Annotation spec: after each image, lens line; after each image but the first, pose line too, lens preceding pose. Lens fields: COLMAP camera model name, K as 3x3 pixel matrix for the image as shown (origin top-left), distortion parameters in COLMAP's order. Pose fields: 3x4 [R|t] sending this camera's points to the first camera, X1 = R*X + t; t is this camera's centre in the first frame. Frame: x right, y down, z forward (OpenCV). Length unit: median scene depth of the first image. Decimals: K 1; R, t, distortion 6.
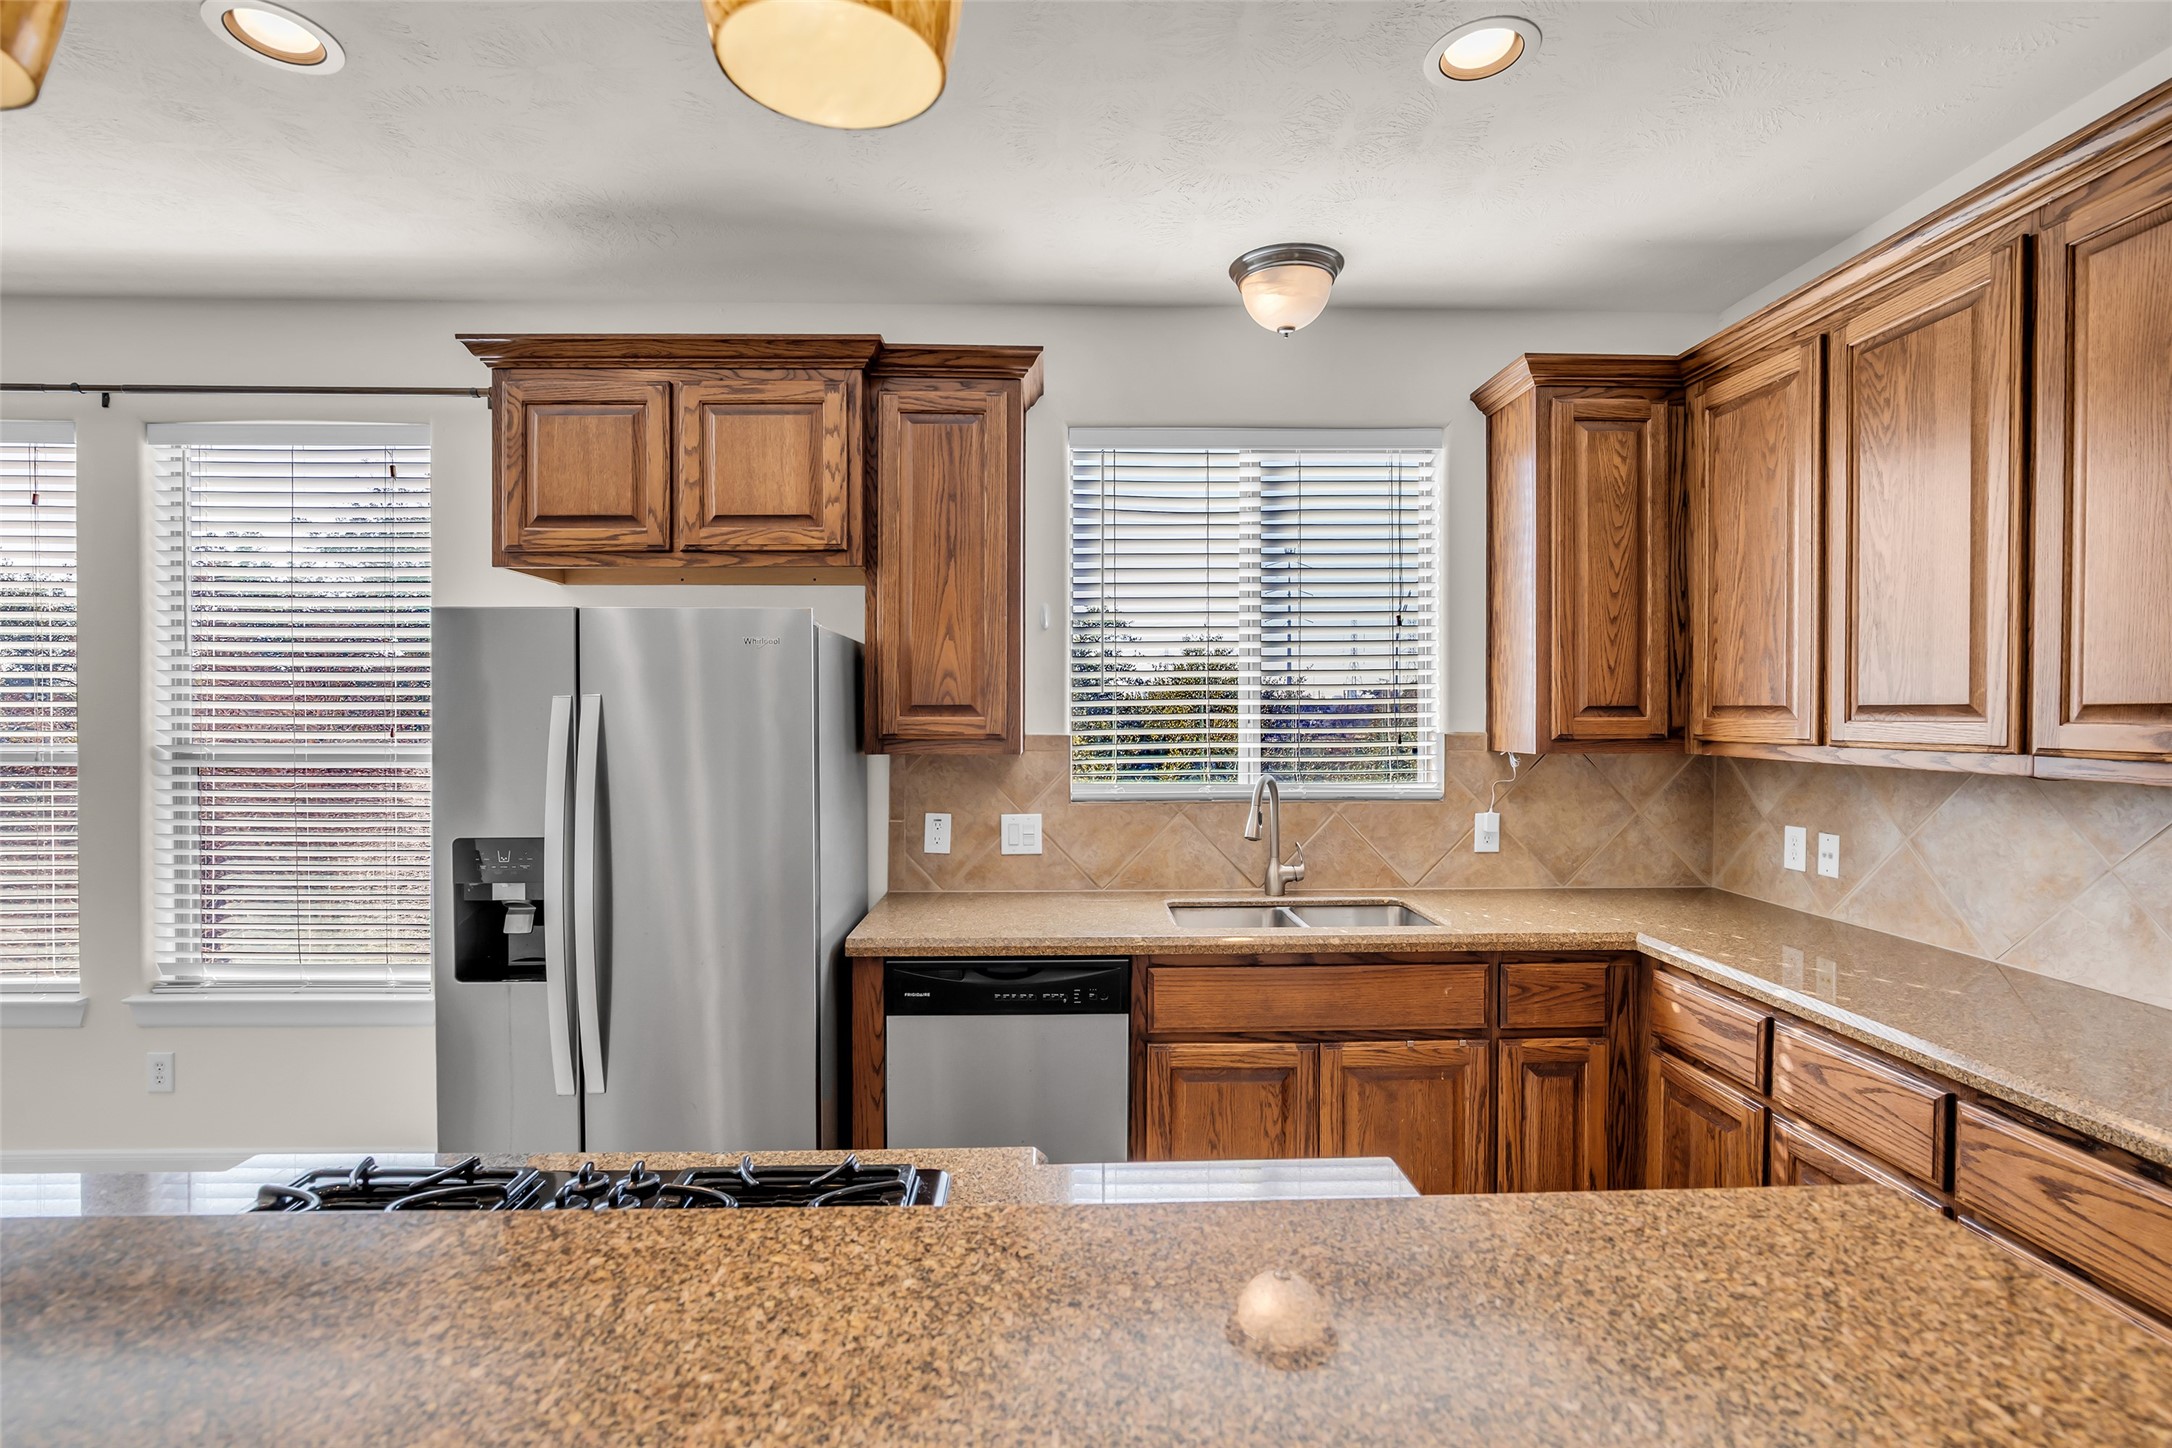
lens RADIAL K [[1013.6, 0, 1086.0], [0, 1013.6, 724.0], [0, 0, 1]] dist [-0.001865, -0.000034]
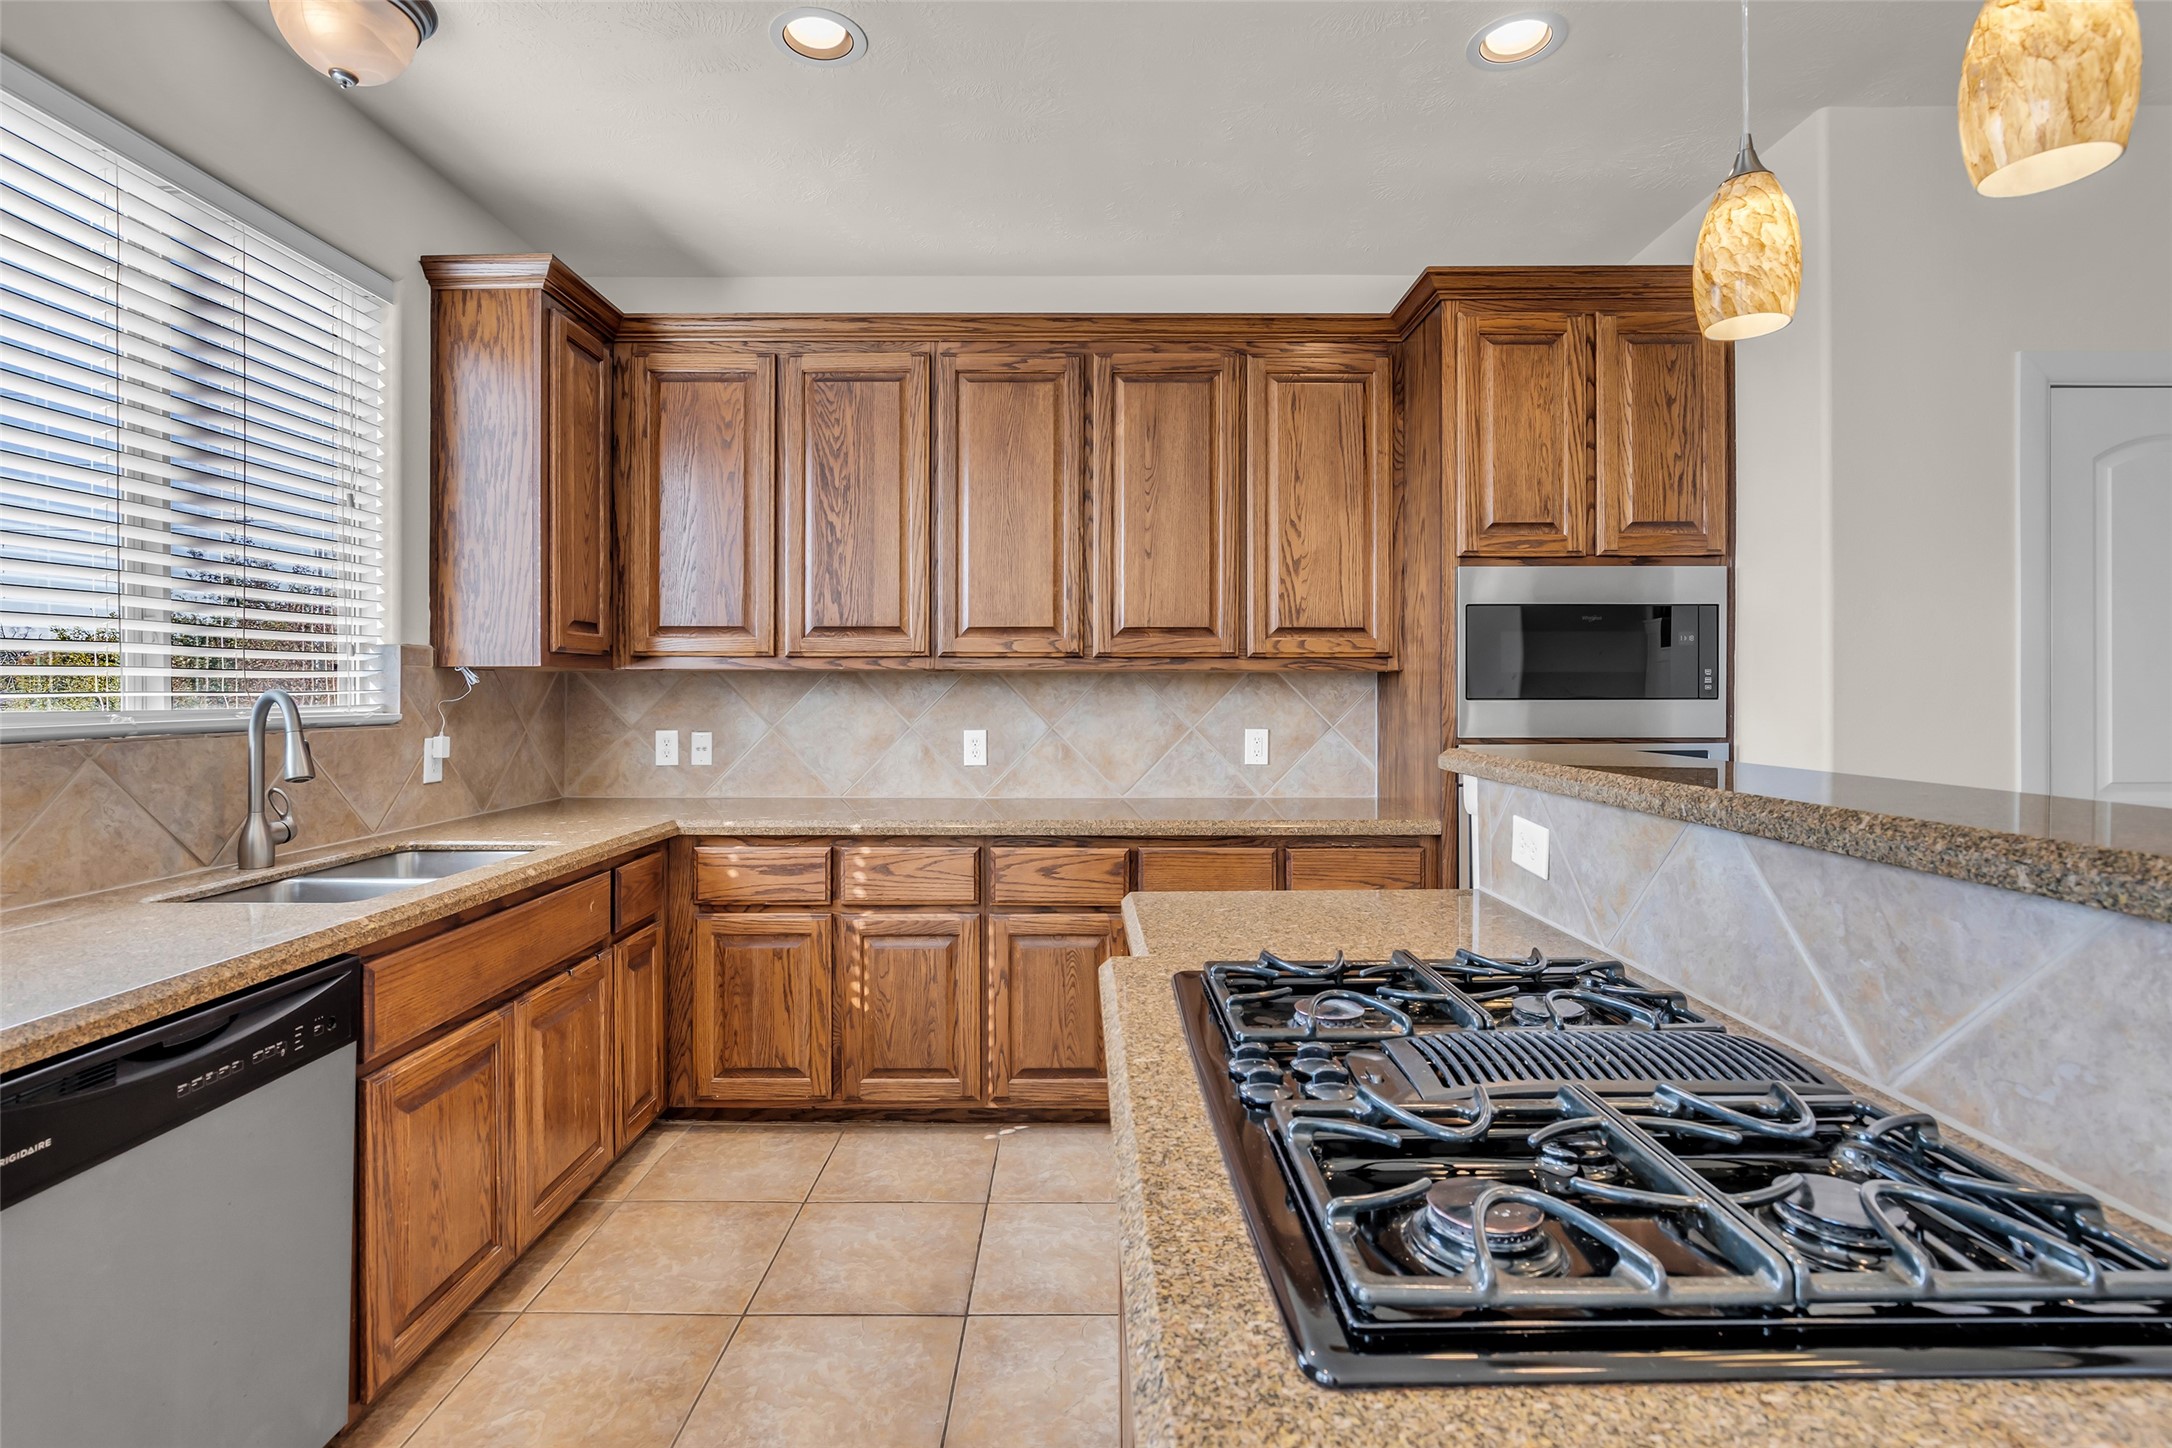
lens RADIAL K [[1007.8, 0, 1082.7], [0, 1007.8, 687.4], [0, 0, 1]] dist [-0.002993, -0.000401]
pose [[0.045182, 0.003414, 0.998973, -0.528387], [0.013479, 0.999901, -0.004027, 0.064685], [-0.998888, 0.013647, 0.045131, 0.464795]]
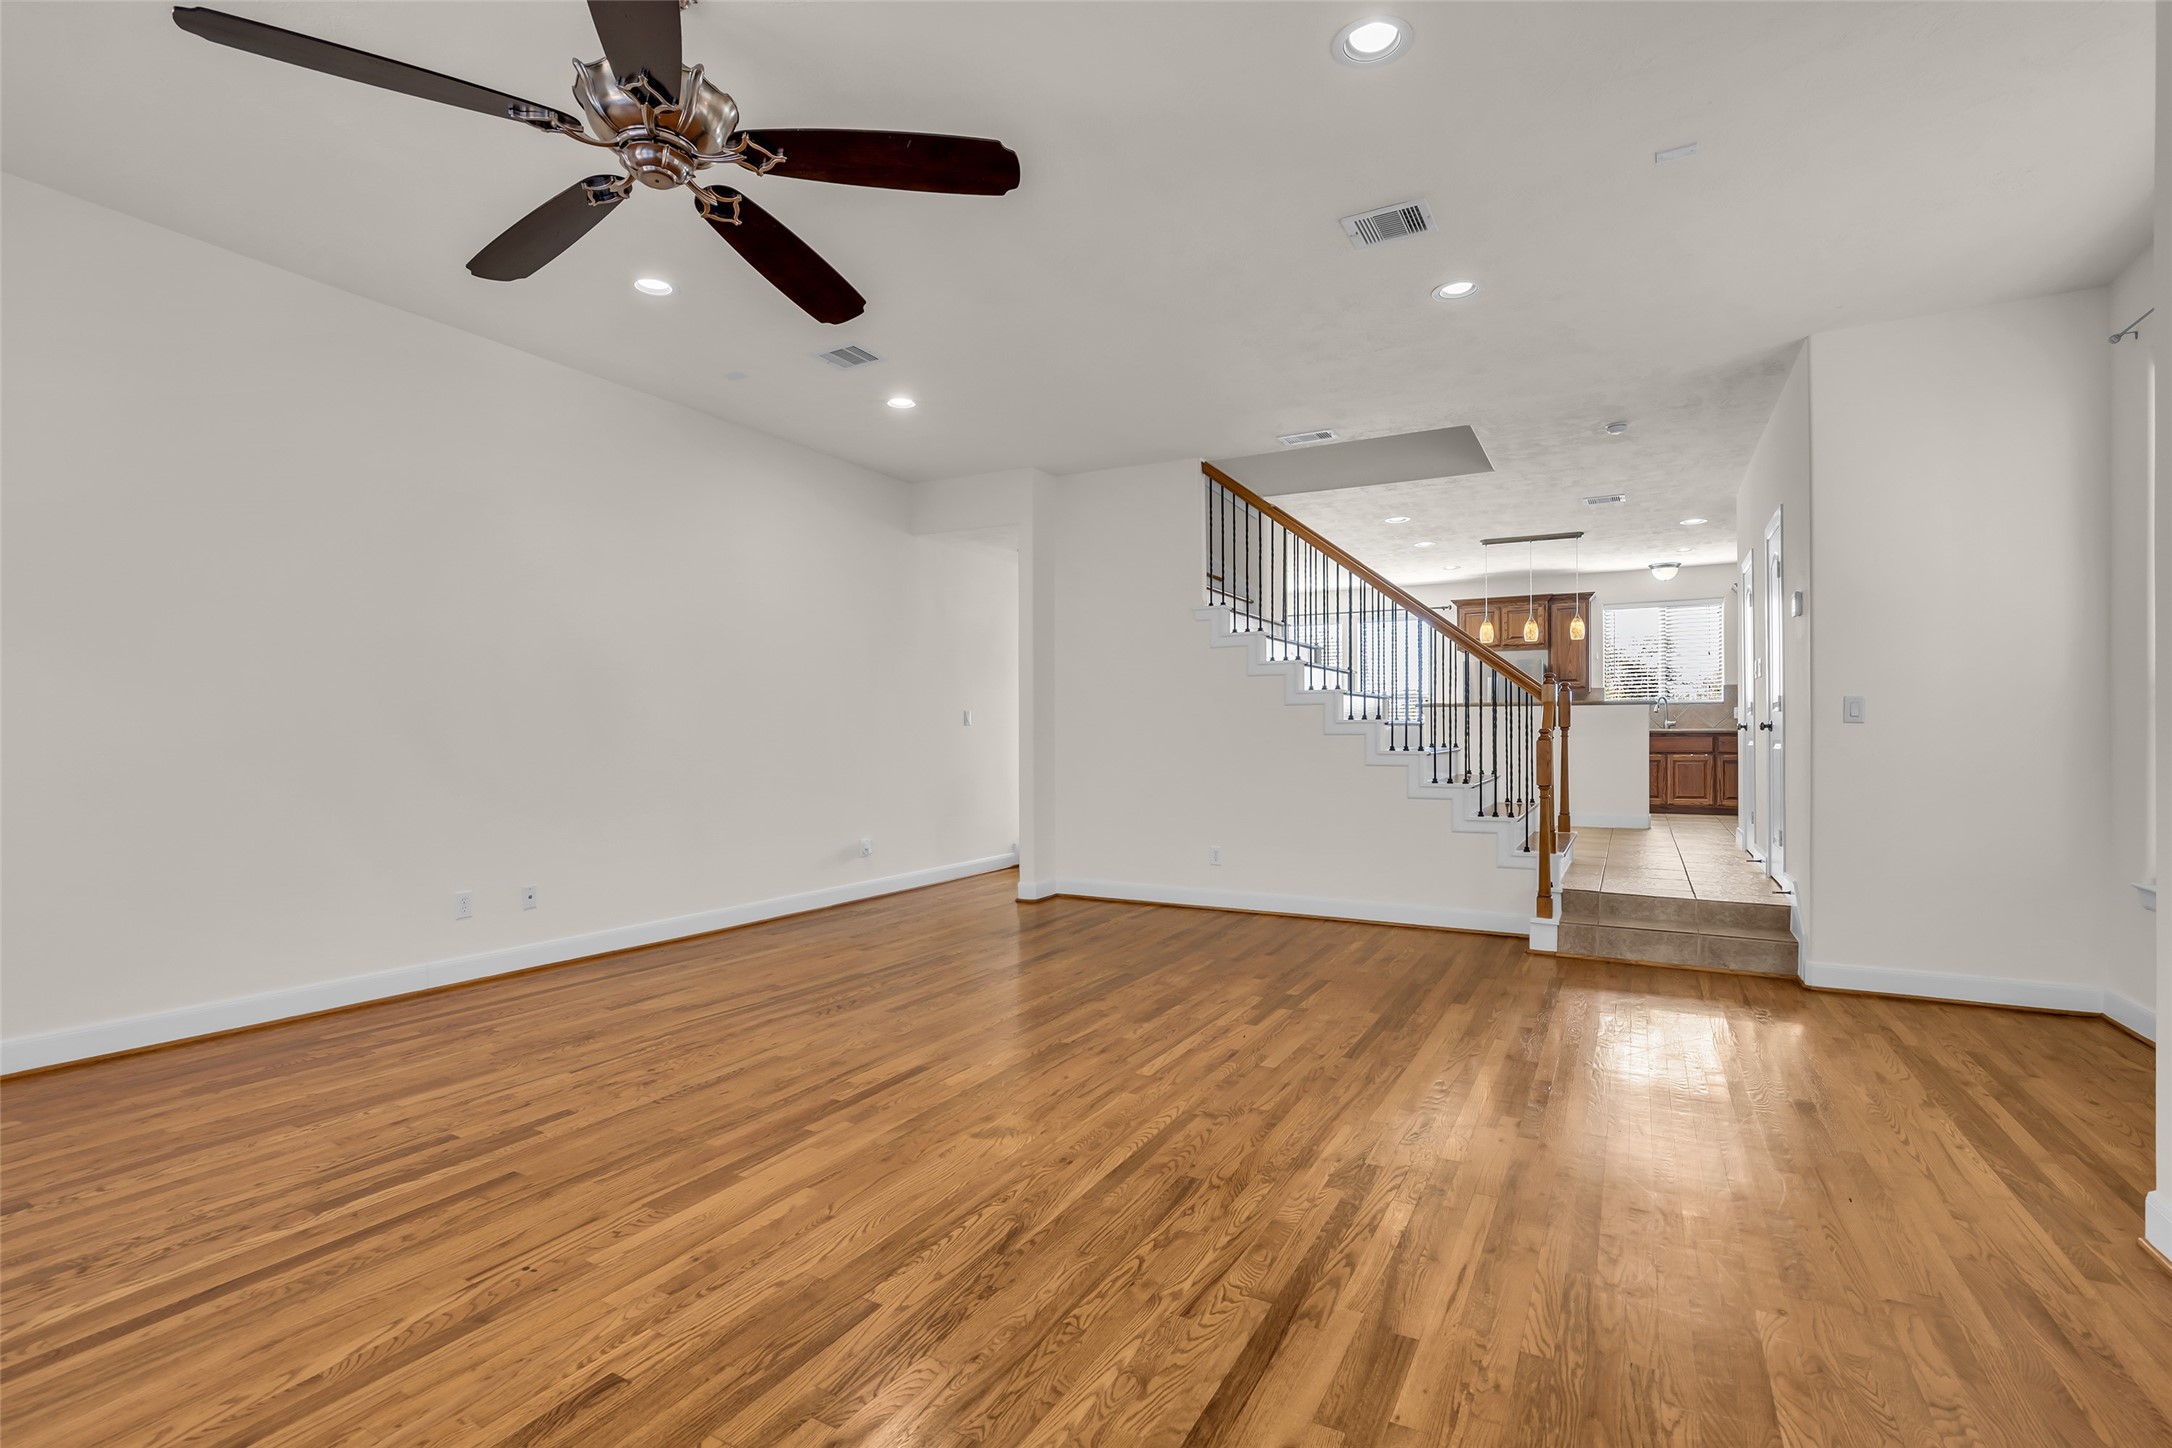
lens RADIAL K [[1013.6, 0, 1086.0], [0, 1013.6, 724.0], [0, 0, 1]] dist [-0.001865, -0.000034]
pose [[0.857599, -0.003884, -0.514304, 0.305228], [-0.008141, 0.999744, -0.021125, 0.275489], [0.514254, 0.022304, 0.857348, -3.663369]]
